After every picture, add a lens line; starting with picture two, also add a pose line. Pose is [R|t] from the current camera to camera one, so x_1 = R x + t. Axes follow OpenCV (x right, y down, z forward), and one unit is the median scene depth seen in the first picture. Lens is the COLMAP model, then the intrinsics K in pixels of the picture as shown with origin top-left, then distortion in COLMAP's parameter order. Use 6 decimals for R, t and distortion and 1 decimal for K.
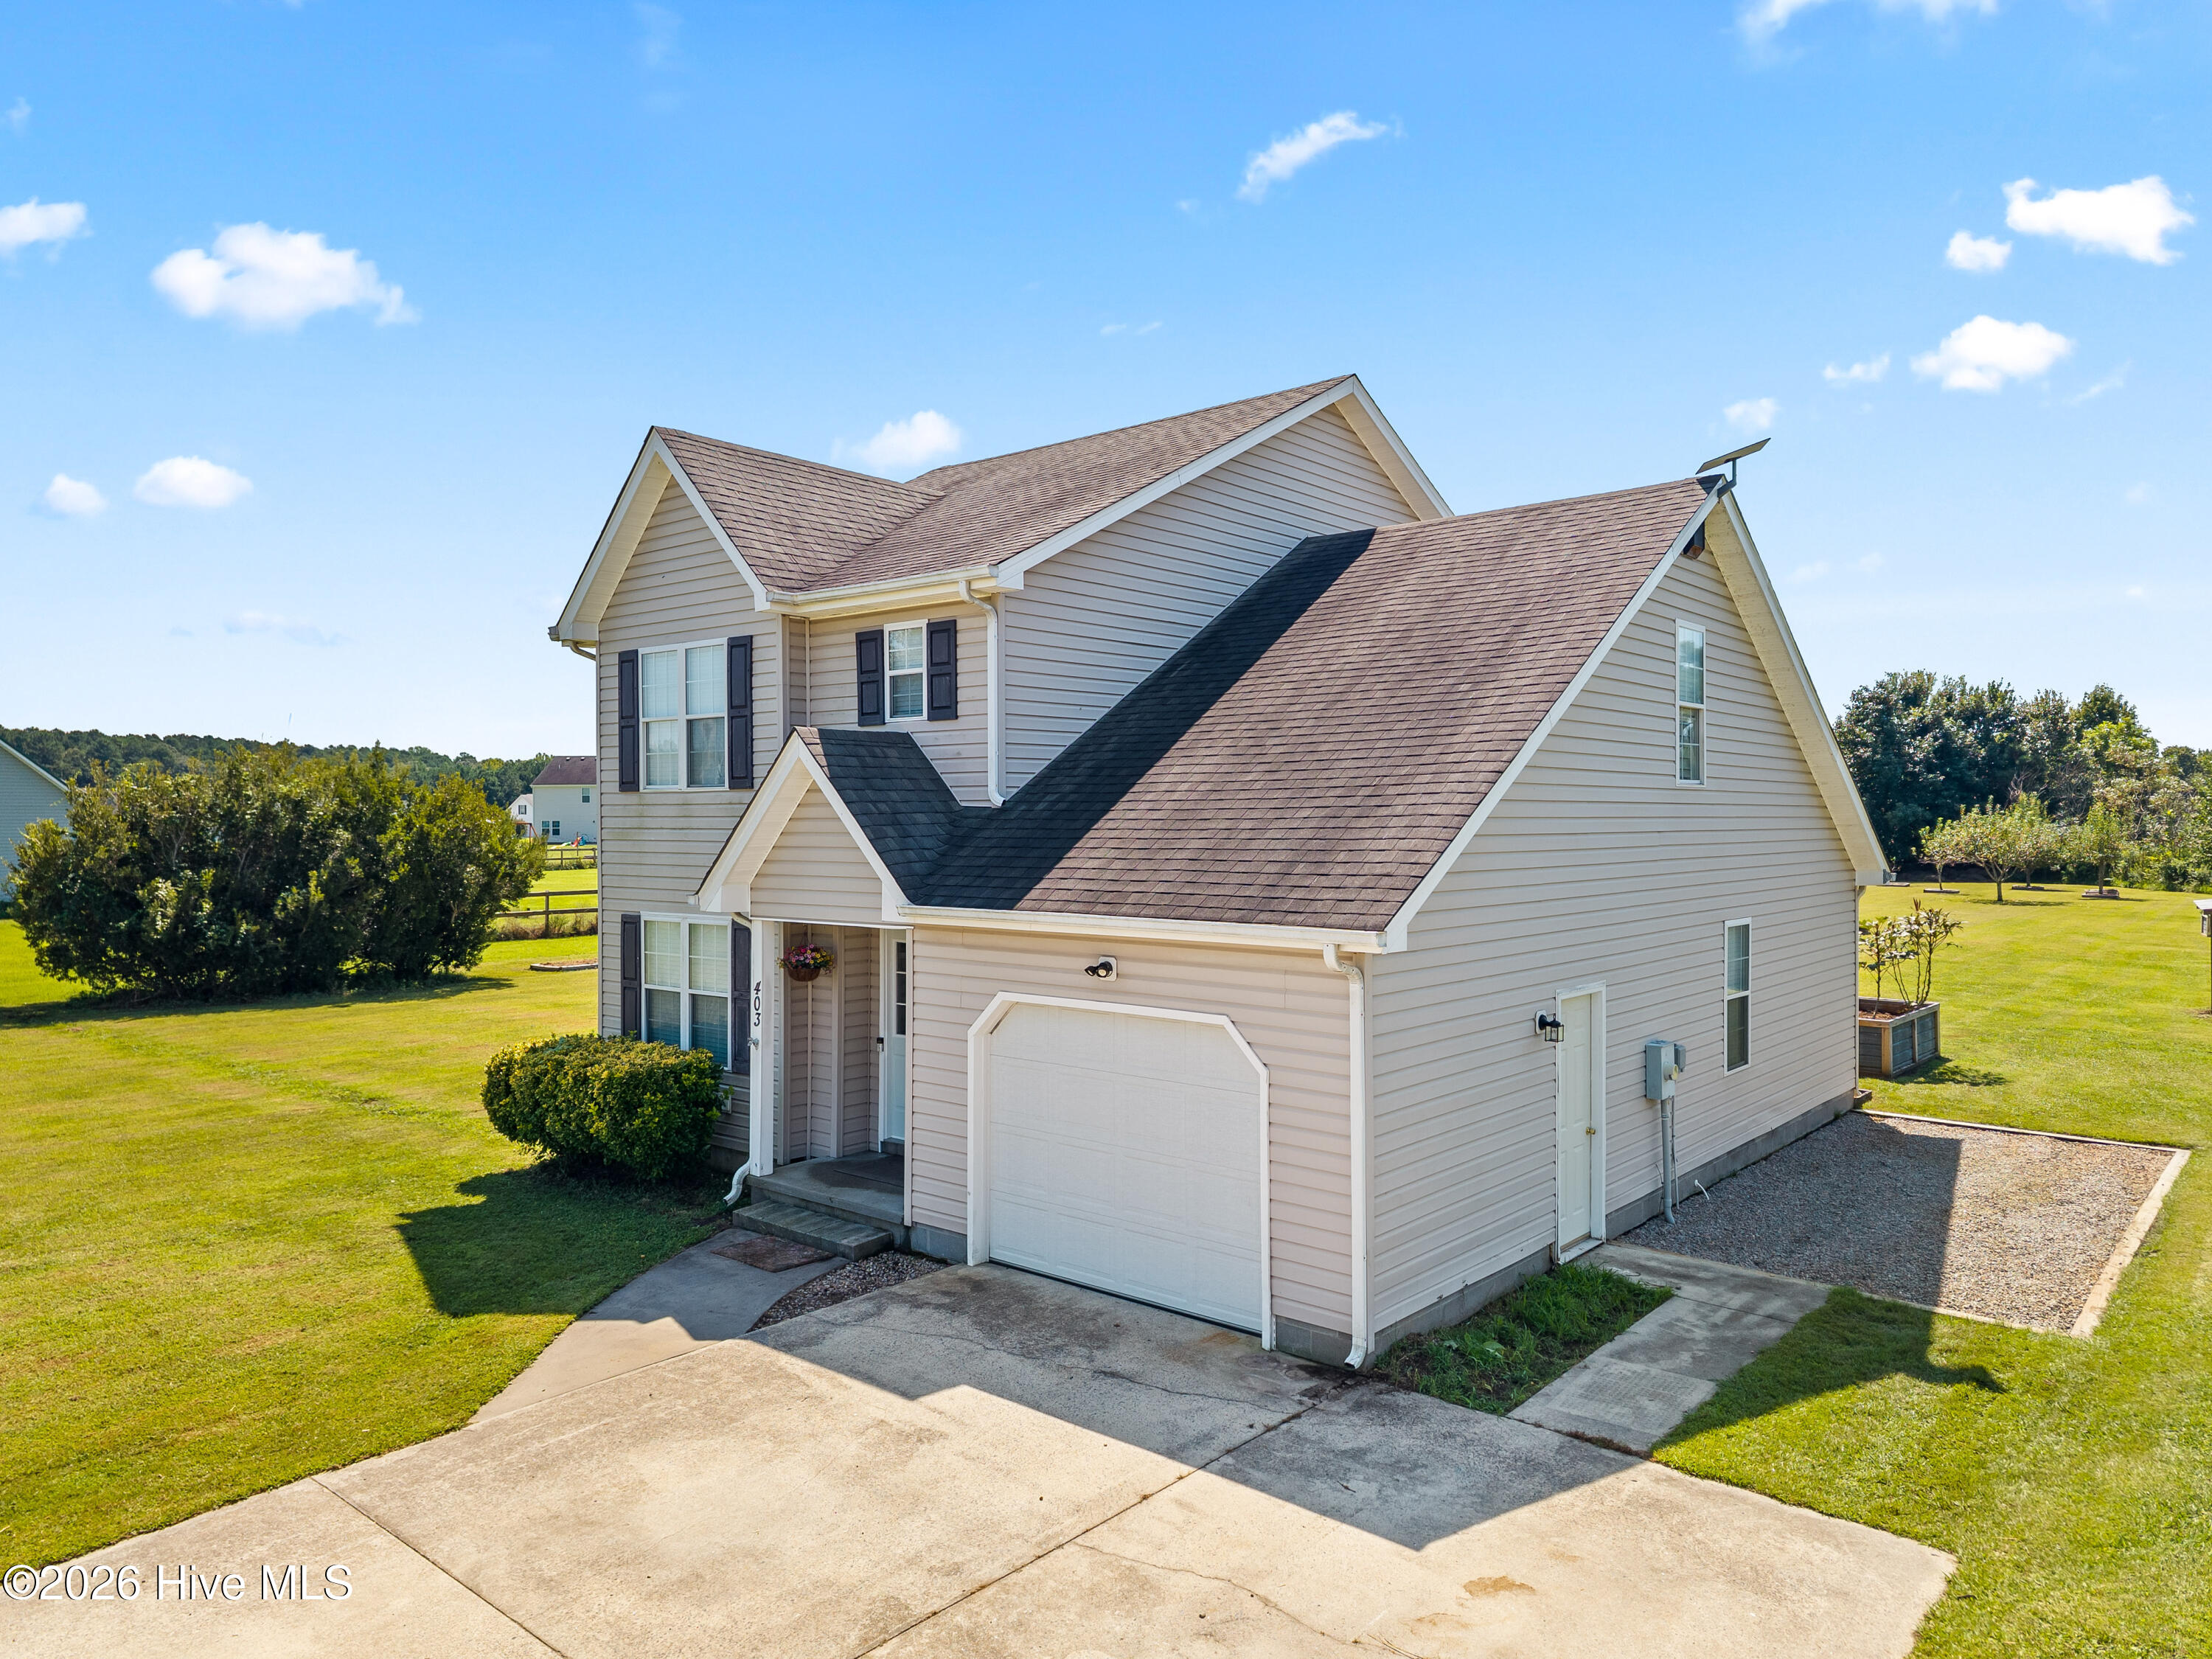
lens RADIAL K [[1493.6, 0, 1097.0], [0, 1493.6, 836.1], [0, 0, 1]] dist [0.048656, -0.045919]
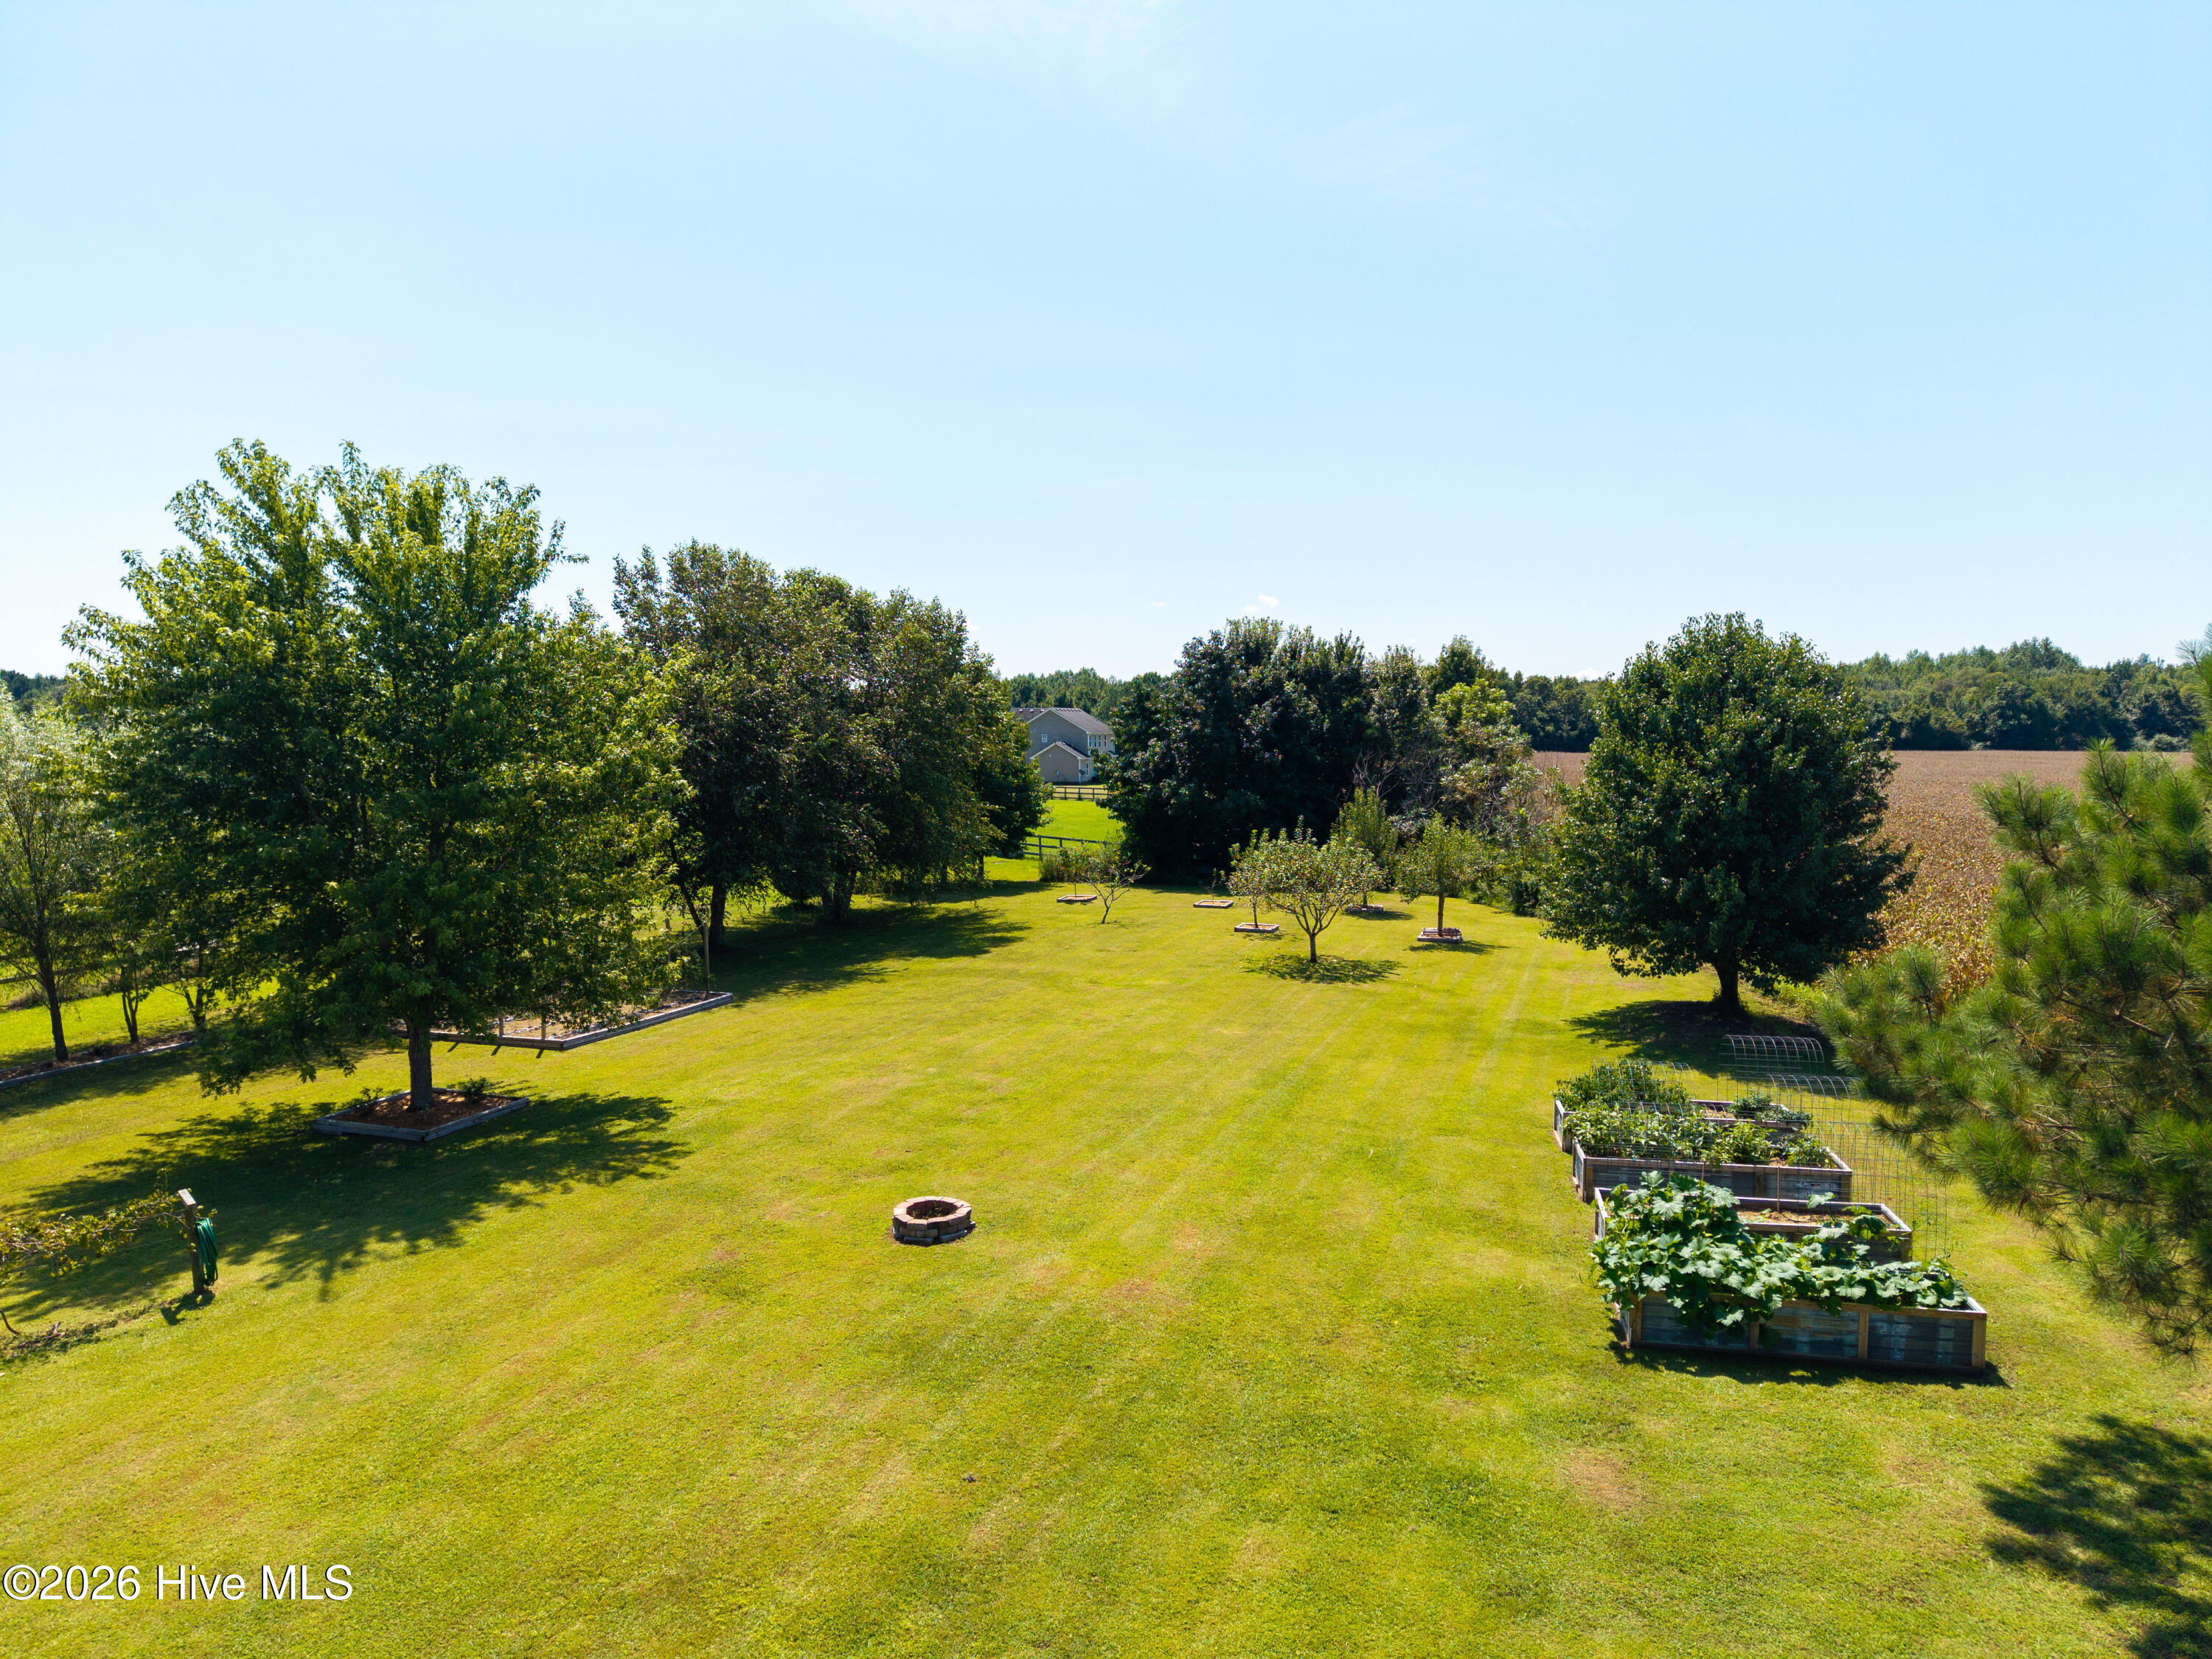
lens RADIAL K [[1493.6, 0, 1106.1], [0, 1493.6, 826.1], [0, 0, 1]] dist [0.048656, -0.045919]
pose [[0.942887, -0.027169, 0.332003, 0.211710], [0.009684, 0.998483, 0.054207, -0.046278], [-0.332972, -0.047896, 0.941720, 0.289165]]
